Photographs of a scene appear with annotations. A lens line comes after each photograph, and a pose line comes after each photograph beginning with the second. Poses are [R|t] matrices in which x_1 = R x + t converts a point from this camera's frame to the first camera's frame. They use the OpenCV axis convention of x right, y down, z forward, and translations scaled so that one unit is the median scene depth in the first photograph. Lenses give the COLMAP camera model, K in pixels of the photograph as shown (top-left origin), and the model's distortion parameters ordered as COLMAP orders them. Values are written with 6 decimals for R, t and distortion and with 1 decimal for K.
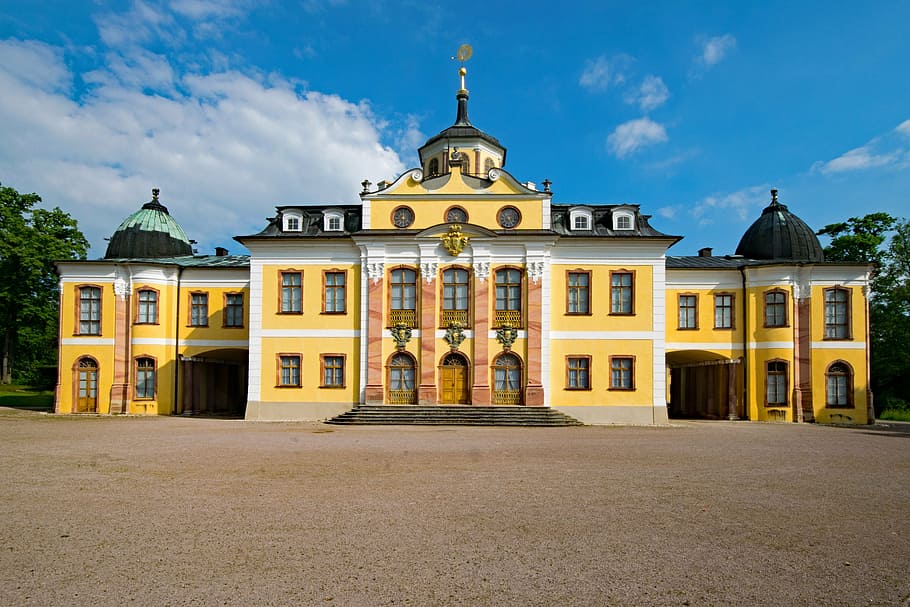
lens RADIAL K [[1294.4, 0, 453.8], [0, 1294.4, 305.8], [0, 0, 1]] dist [-0.169178, 0.000000]
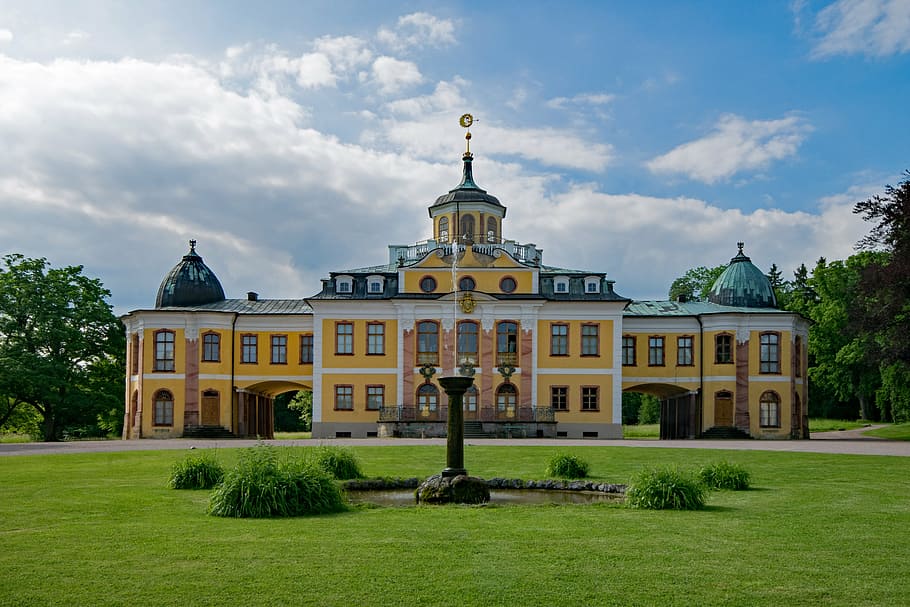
lens RADIAL K [[1294.4, 0, 456.2], [0, 1294.4, 304.8], [0, 0, 1]] dist [-0.169178, 0.000000]
pose [[0.999996, -0.000519, 0.002803, -0.013532], [0.000599, 0.999589, -0.028659, -0.006653], [-0.002787, 0.028661, 0.999585, -0.317444]]
